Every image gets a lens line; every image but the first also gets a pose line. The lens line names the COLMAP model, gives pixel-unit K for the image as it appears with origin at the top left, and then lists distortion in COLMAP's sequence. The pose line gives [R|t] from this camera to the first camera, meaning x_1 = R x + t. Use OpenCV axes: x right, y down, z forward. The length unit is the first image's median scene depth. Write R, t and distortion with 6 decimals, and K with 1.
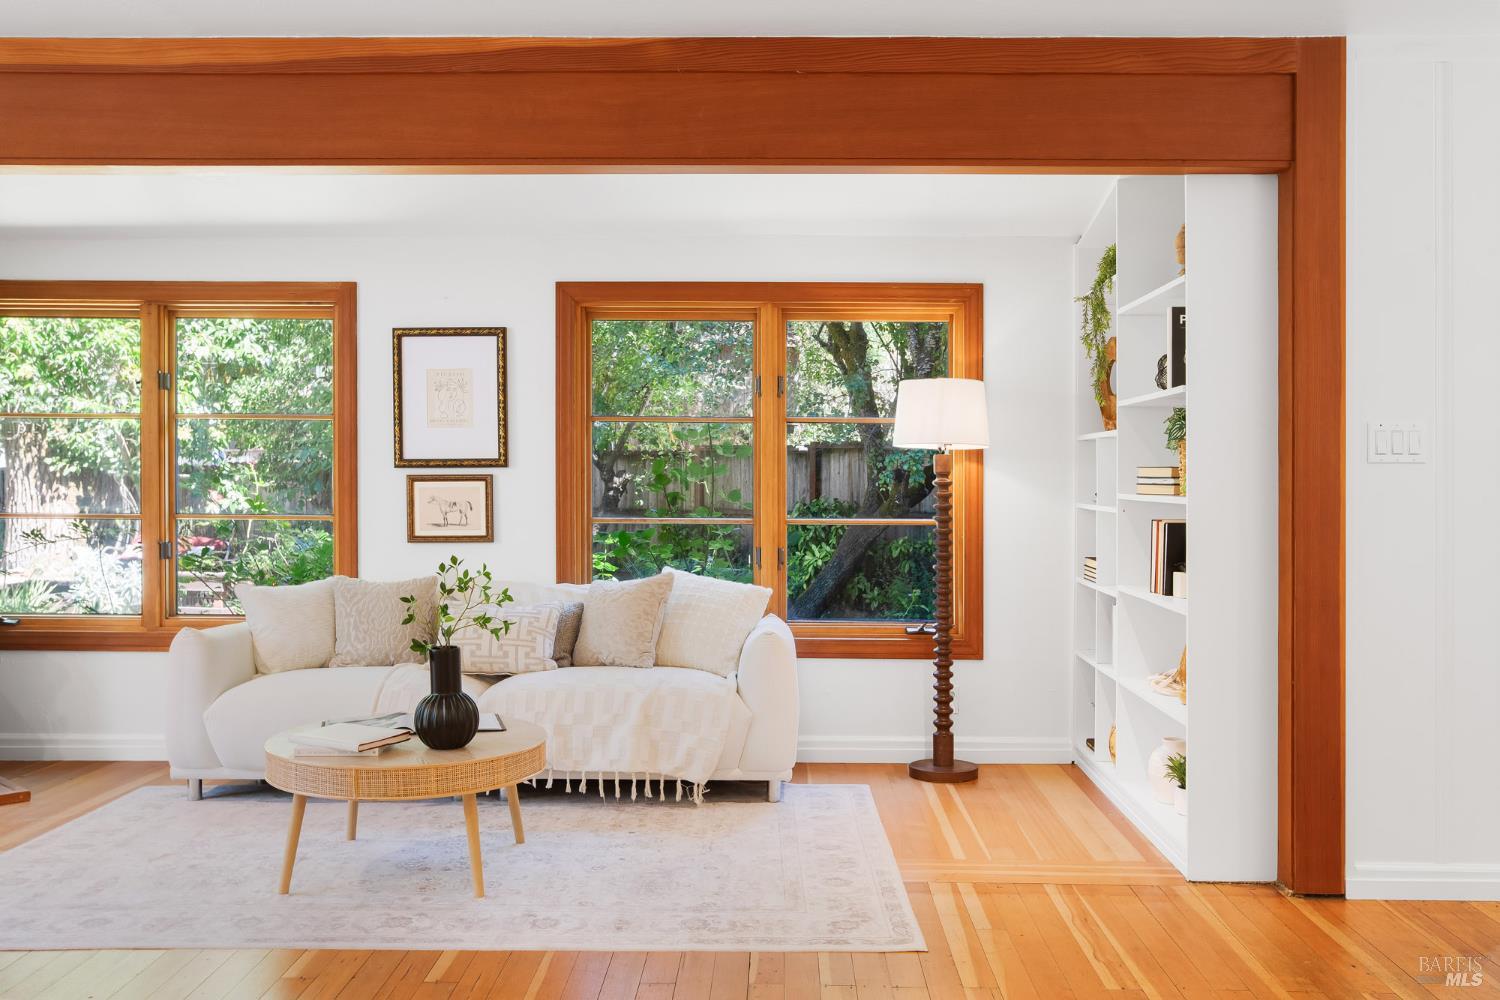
lens RADIAL K [[1472.9, 0, 750.0], [0, 1472.9, 500.0], [0, 0, 1]] dist [0.008258, 0.002306]
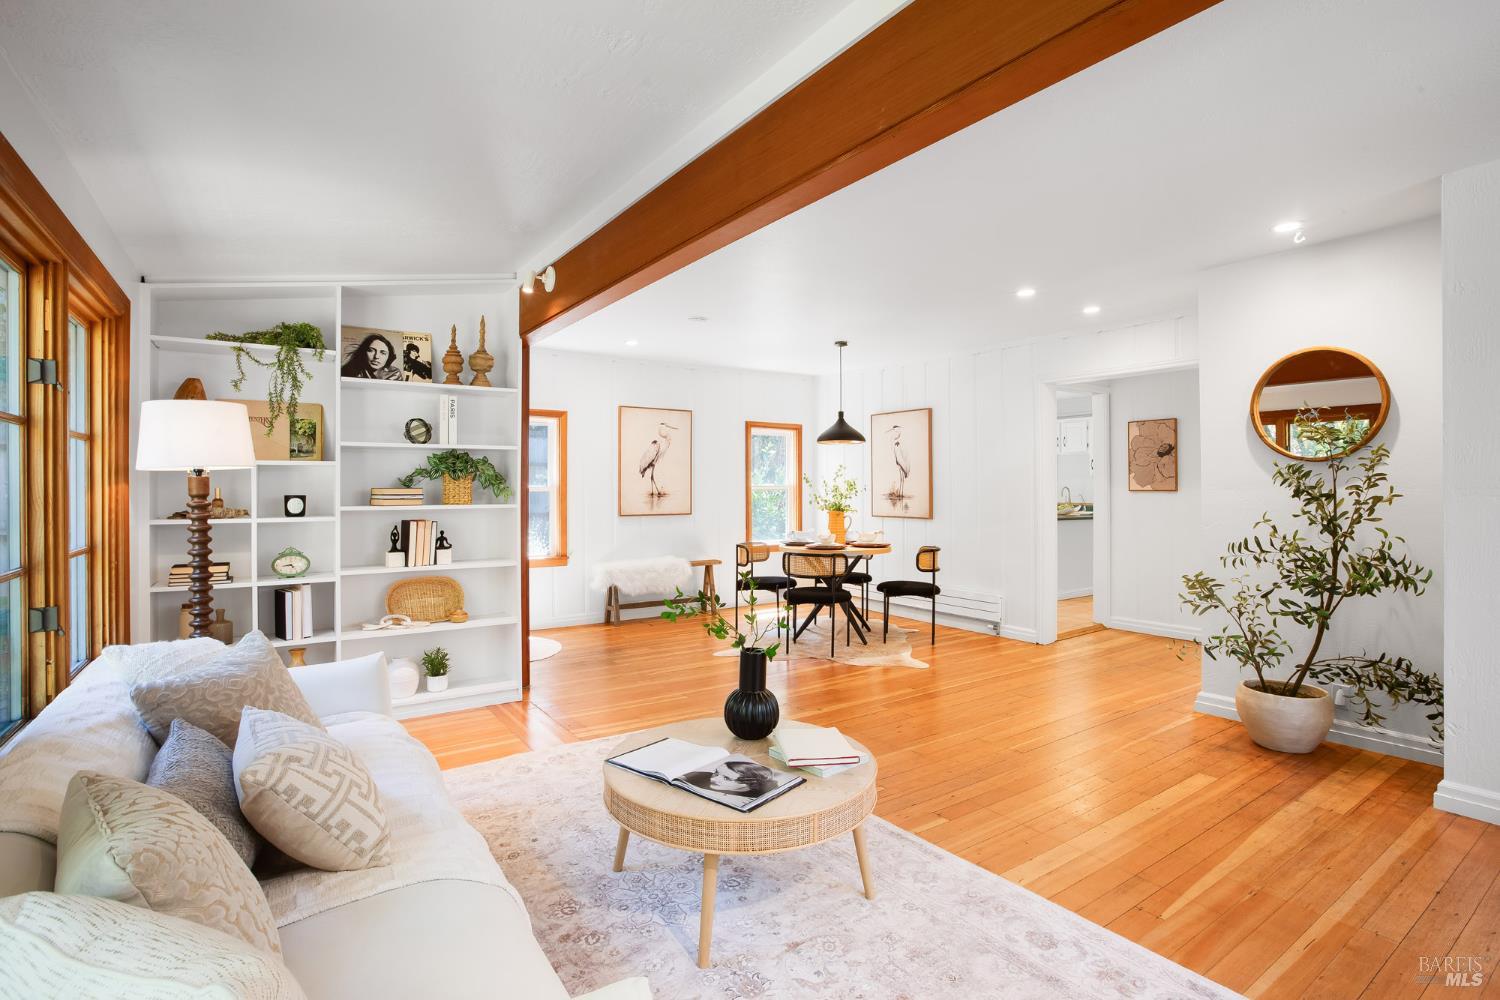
lens RADIAL K [[690.3, 0, 750.0], [0, 690.3, 500.0], [0, 0, 1]] dist [-0.001370, -0.000149]
pose [[-0.585402, -0.009822, 0.810684, -0.457396], [0.012714, 0.999692, 0.021293, -0.021018], [-0.810644, 0.022772, -0.585097, 0.929487]]
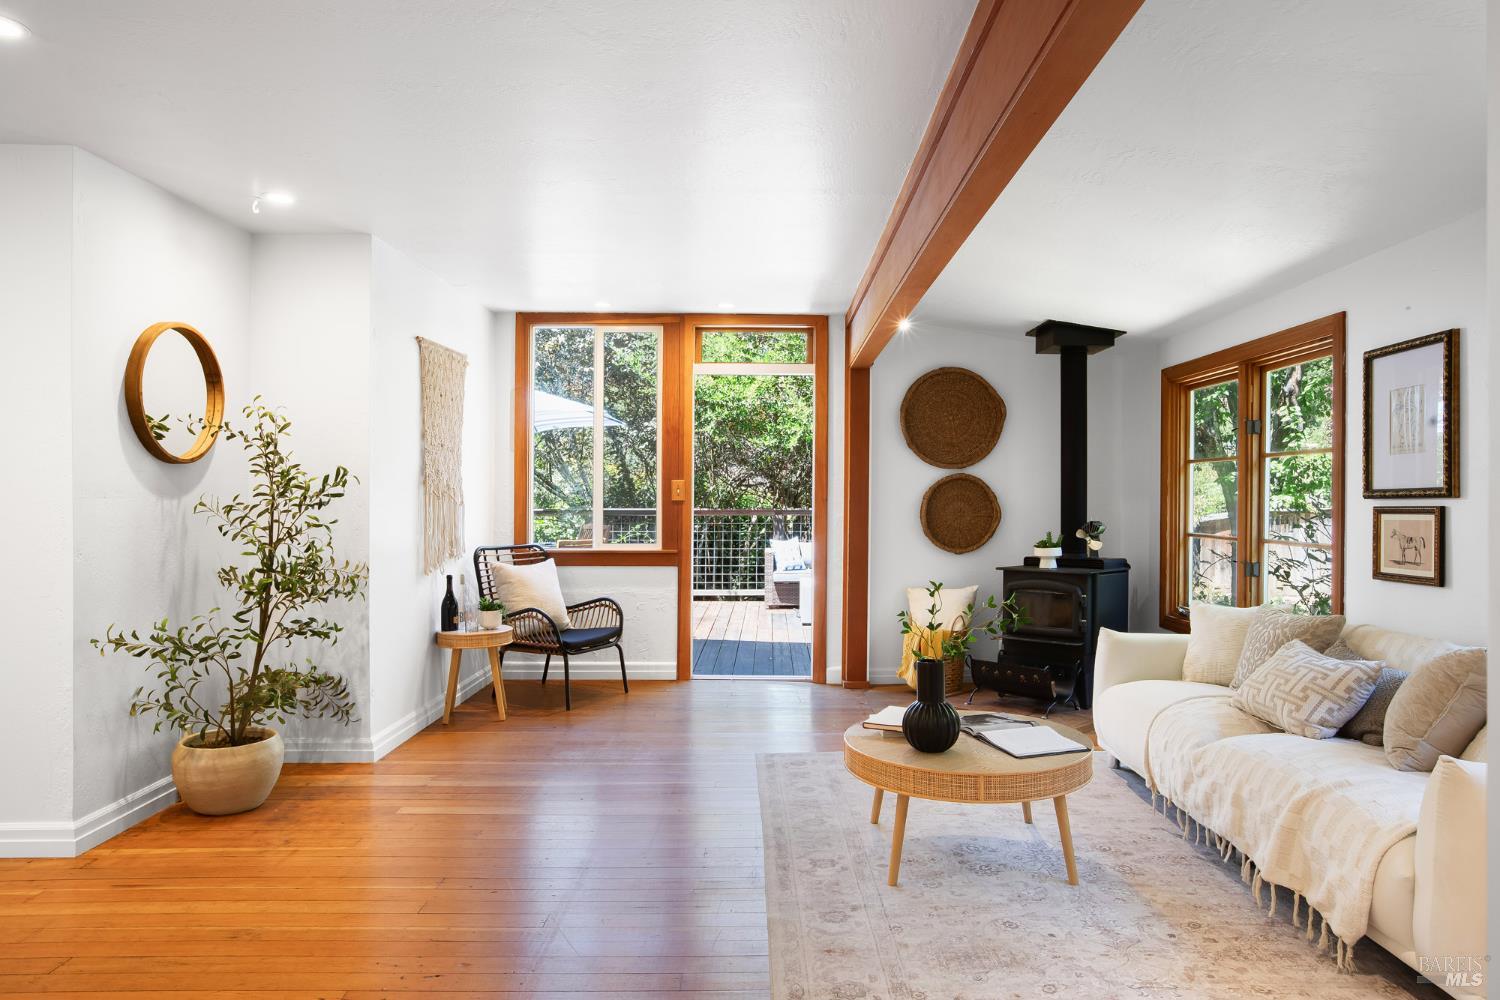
lens RADIAL K [[934.2, 0, 750.0], [0, 934.2, 500.0], [0, 0, 1]] dist [0.002947, 0.001422]
pose [[-0.005867, -0.001918, -0.999981, 0.365013], [-0.013168, 0.999912, -0.001841, -0.014833], [0.999896, 0.013157, -0.005891, 0.608878]]
